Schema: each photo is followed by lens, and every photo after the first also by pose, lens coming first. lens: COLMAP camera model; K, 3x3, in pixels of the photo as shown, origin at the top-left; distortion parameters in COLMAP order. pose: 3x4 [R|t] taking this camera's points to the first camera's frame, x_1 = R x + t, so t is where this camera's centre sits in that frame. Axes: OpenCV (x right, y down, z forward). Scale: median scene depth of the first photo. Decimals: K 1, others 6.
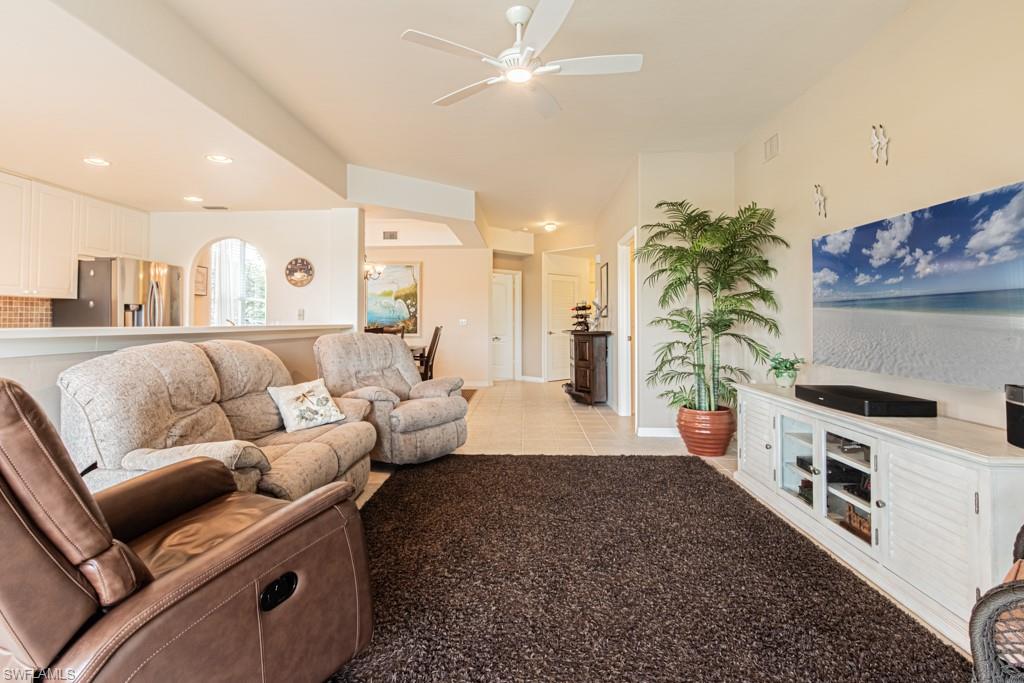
lens RADIAL K [[519.7, 0, 506.4], [0, 519.7, 313.0], [0, 0, 1]] dist [0.000908, -0.000235]
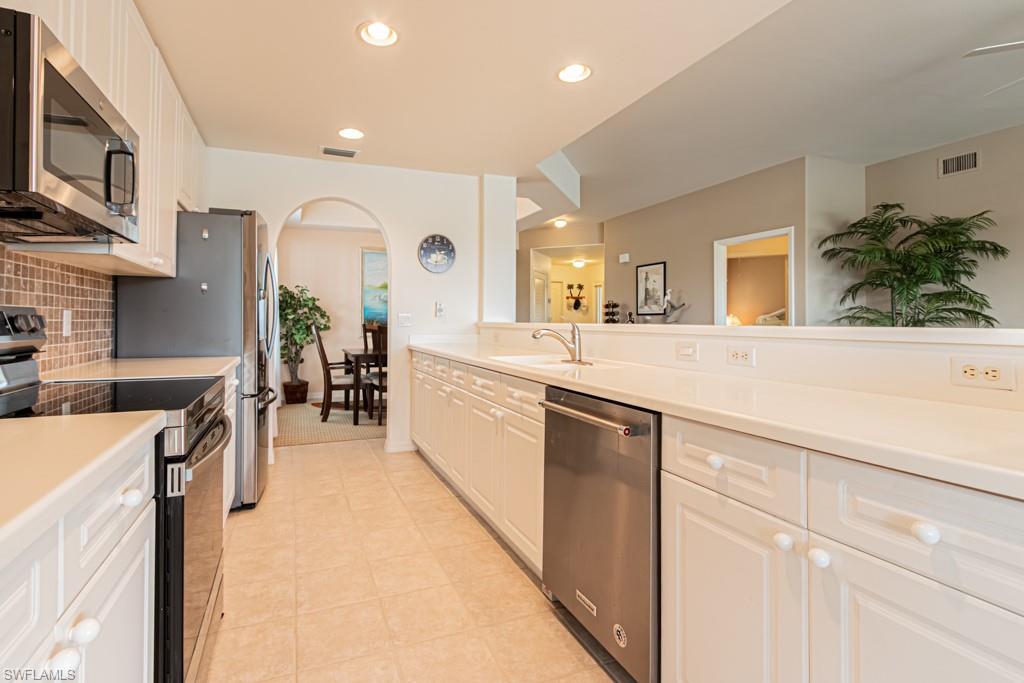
lens RADIAL K [[479.2, 0, 474.9], [0, 479.2, 314.2], [0, 0, 1]] dist [0.003224, 0.000356]
pose [[0.917233, 0.005368, 0.398315, -0.866670], [-0.007729, 0.999961, 0.004321, 0.009217], [-0.398276, -0.007042, 0.917239, 0.460332]]
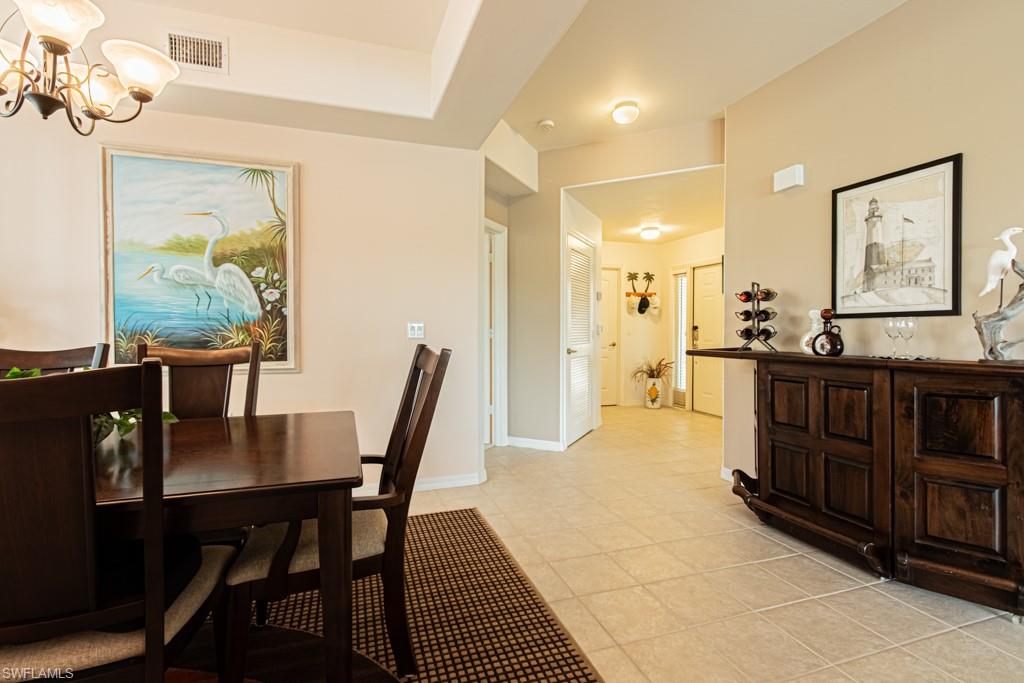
lens RADIAL K [[468.7, 0, 505.6], [0, 468.7, 337.1], [0, 0, 1]] dist [0.003398, 0.000203]
pose [[0.930743, -0.005092, 0.365639, -0.314147], [-0.006940, 0.999477, 0.031583, 0.023567], [-0.365609, -0.031933, 0.930221, 1.350240]]
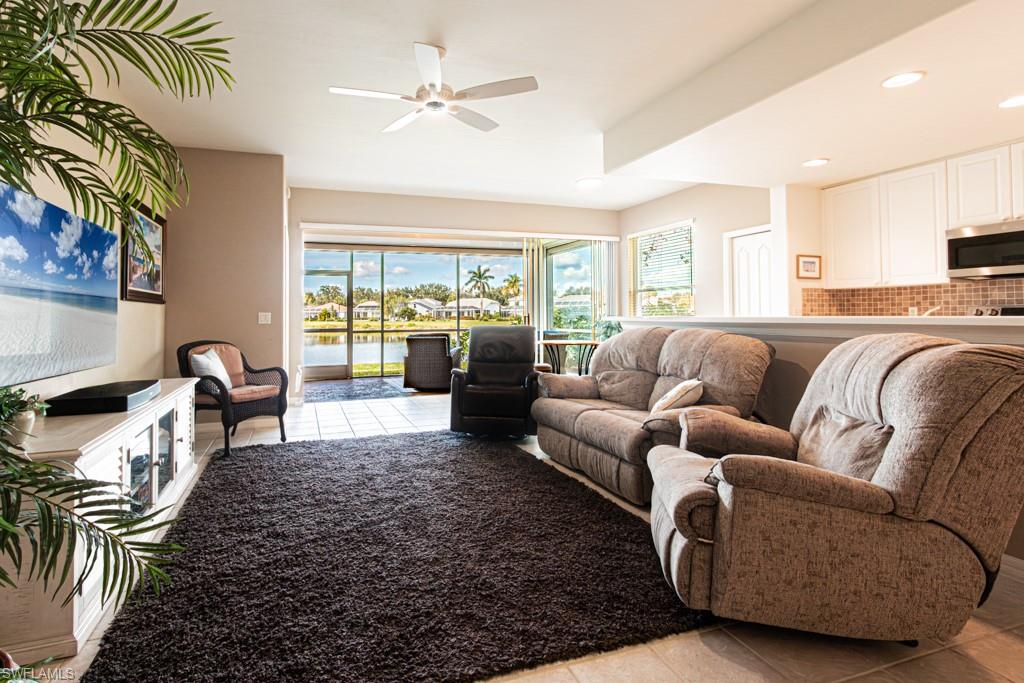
lens RADIAL K [[489.9, 0, 454.9], [0, 489.9, 302.0], [0, 0, 1]] dist [0.000081, -0.000089]
pose [[-0.940448, -0.001298, -0.339935, 0.228858], [0.014246, 0.998964, -0.043229, 0.023920], [0.339638, -0.045497, -0.939455, 1.336633]]
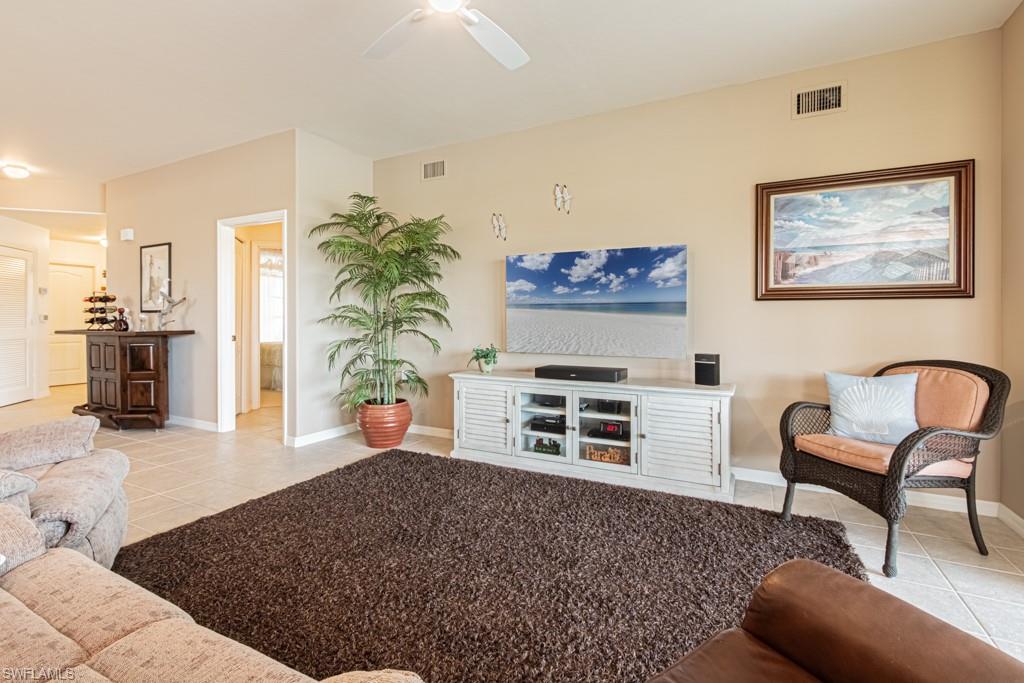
lens RADIAL K [[467.6, 0, 498.2], [0, 467.6, 318.8], [0, 0, 1]] dist [0.017278, -0.000190]
pose [[0.435369, 0.001025, 0.900251, -0.377180], [-0.017857, 0.999812, 0.007497, 0.005617], [-0.900075, -0.019340, 0.435306, 0.401811]]
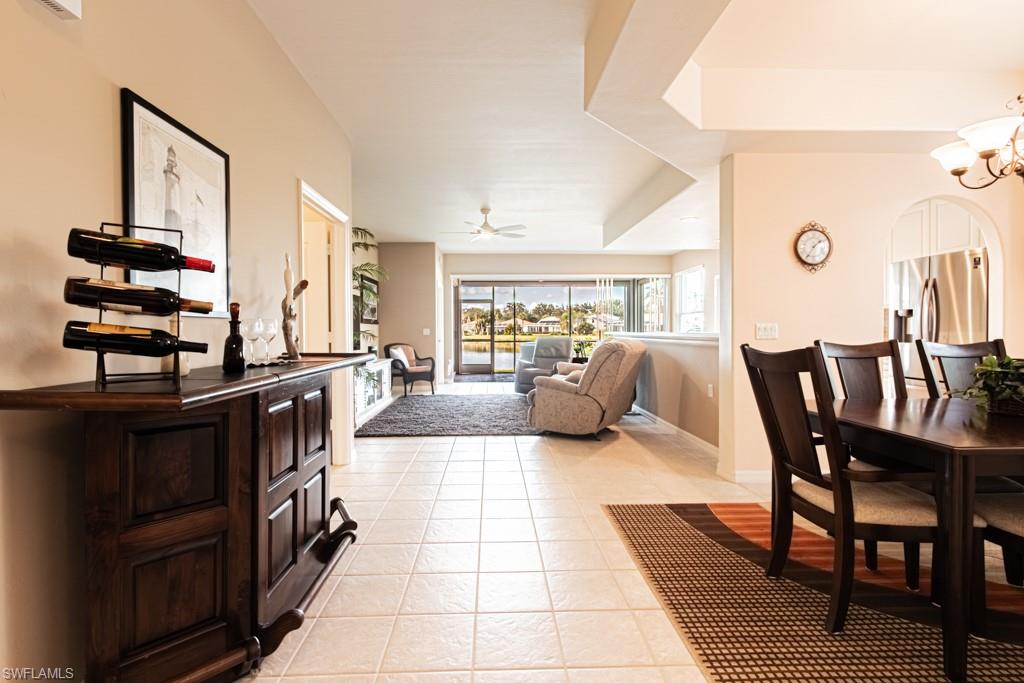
lens RADIAL K [[468.7, 0, 505.6], [0, 468.7, 337.1], [0, 0, 1]] dist [0.003398, 0.000203]
pose [[-0.997477, 0.003999, -0.070884, 0.058632], [0.004226, 0.999986, -0.003051, 0.037808], [0.070871, -0.003343, -0.997480, 2.164777]]
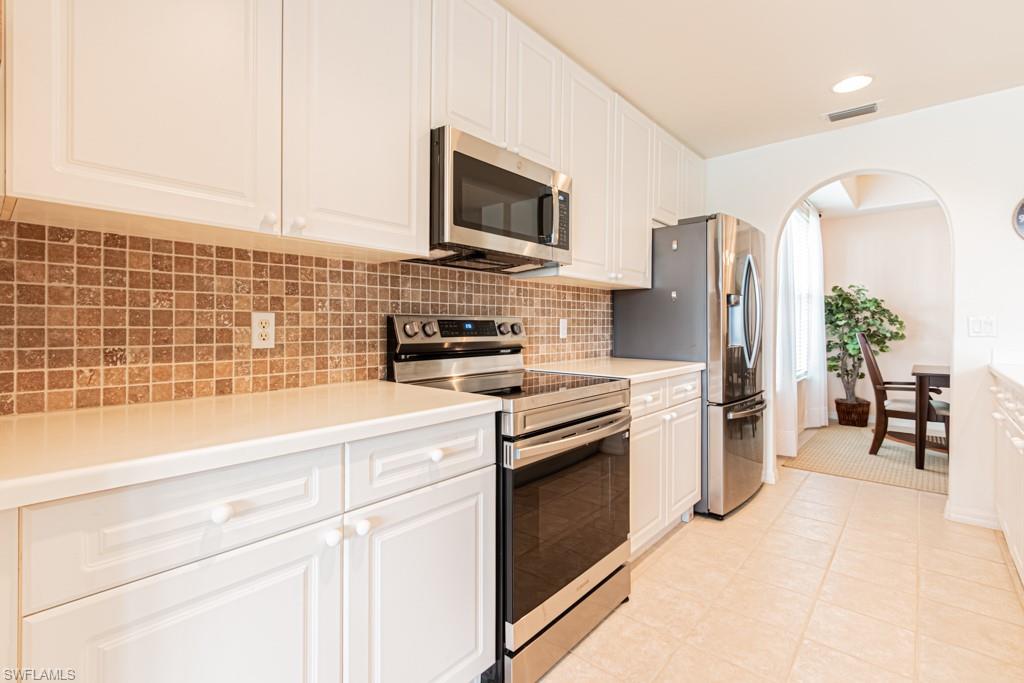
lens RADIAL K [[469.8, 0, 502.2], [0, 469.8, 327.4], [0, 0, 1]] dist [0.002644, 0.000078]
pose [[0.773306, 0.004210, -0.634019, -0.710842], [0.009366, 0.999793, 0.018062, 0.009679], [0.633964, -0.019906, 0.773106, 0.518871]]
